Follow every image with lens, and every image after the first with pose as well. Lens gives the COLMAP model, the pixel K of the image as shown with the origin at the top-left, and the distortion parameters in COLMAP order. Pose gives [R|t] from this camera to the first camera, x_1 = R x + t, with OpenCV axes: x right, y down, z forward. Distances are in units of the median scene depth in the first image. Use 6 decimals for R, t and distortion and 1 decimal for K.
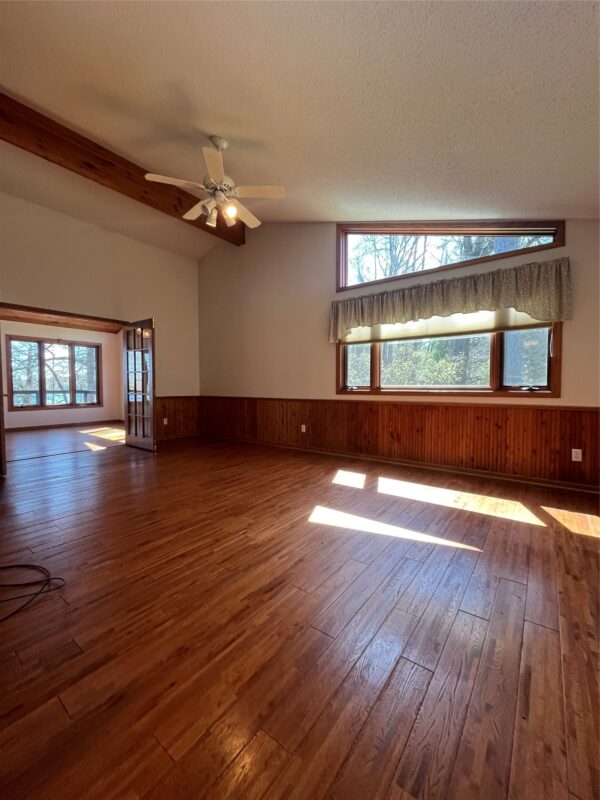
lens RADIAL K [[320.8, 0, 297.8], [0, 320.8, 396.7], [0, 0, 1]] dist [-0.010634, -0.000001]
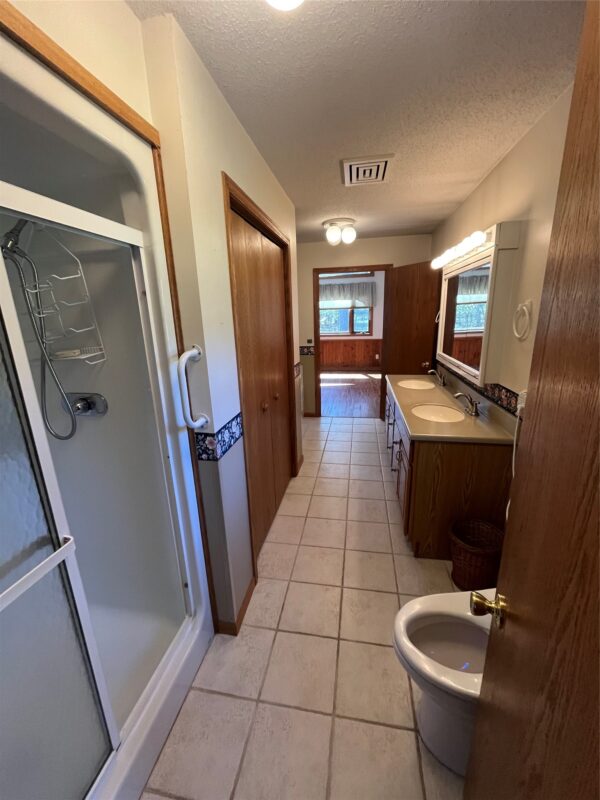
lens RADIAL K [[320.8, 0, 297.8], [0, 320.8, 396.7], [0, 0, 1]] dist [-0.010634, -0.000001]
pose [[0.889347, -0.140755, 0.435029, -0.913112], [0.042994, 0.972966, 0.226911, -0.129589], [-0.455208, -0.183099, 0.871356, -1.079811]]
